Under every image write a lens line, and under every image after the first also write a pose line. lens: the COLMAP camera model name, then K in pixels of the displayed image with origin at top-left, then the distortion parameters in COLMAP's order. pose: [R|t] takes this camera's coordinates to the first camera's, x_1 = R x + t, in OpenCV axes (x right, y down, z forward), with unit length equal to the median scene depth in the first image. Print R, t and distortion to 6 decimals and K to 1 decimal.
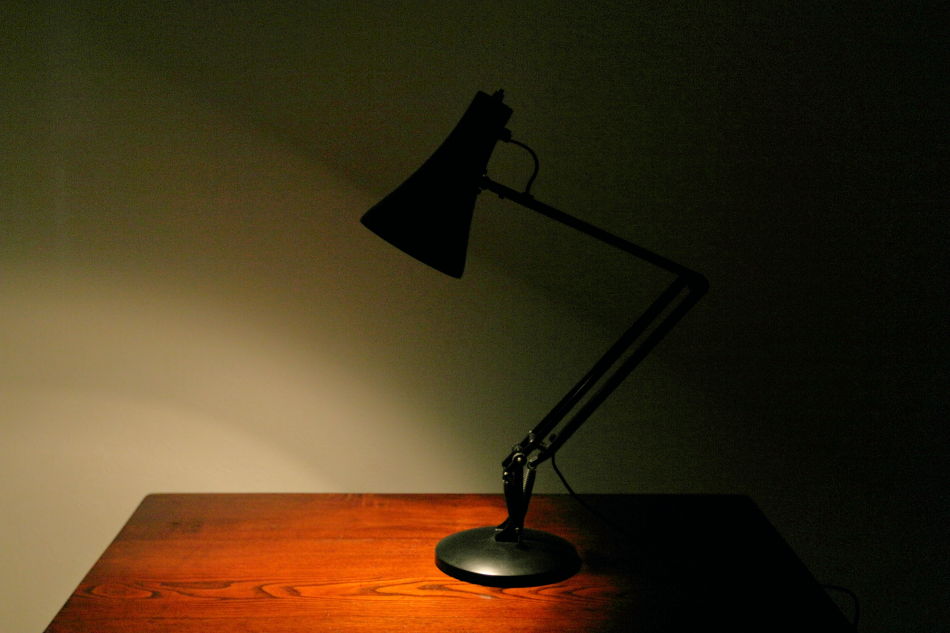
lens RADIAL K [[1307.2, 0, 474.9], [0, 1307.2, 316.7], [0, 0, 1]] dist [-0.008073, 0.000000]
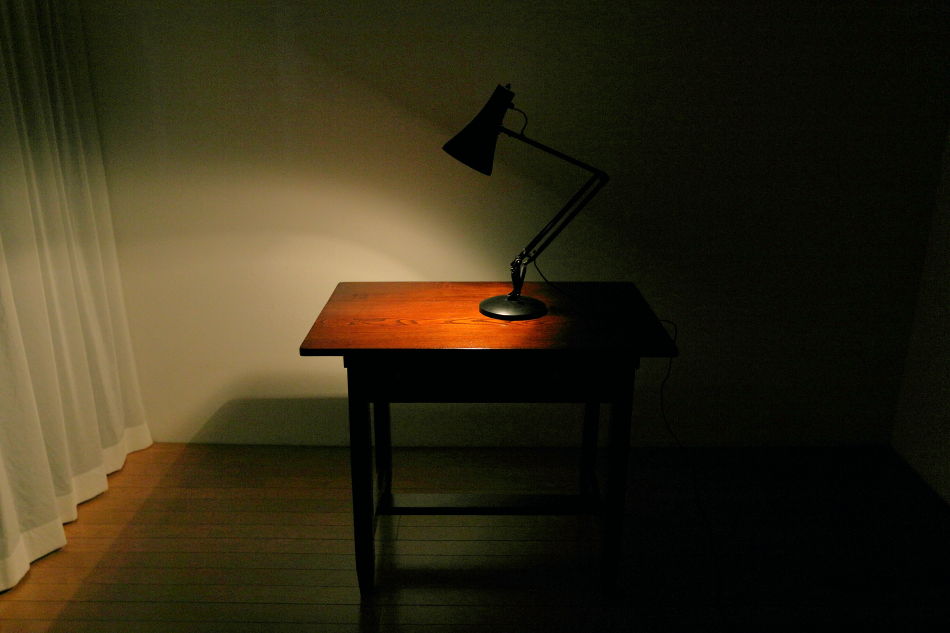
lens RADIAL K [[831.6, 0, 475.2], [0, 831.6, 314.8], [0, 0, 1]] dist [-0.019953, -0.001118]
pose [[0.999422, -0.003465, -0.033814, 0.009059], [0.008408, 0.989077, 0.147158, -0.004960], [0.032934, -0.147357, 0.988535, -0.348931]]
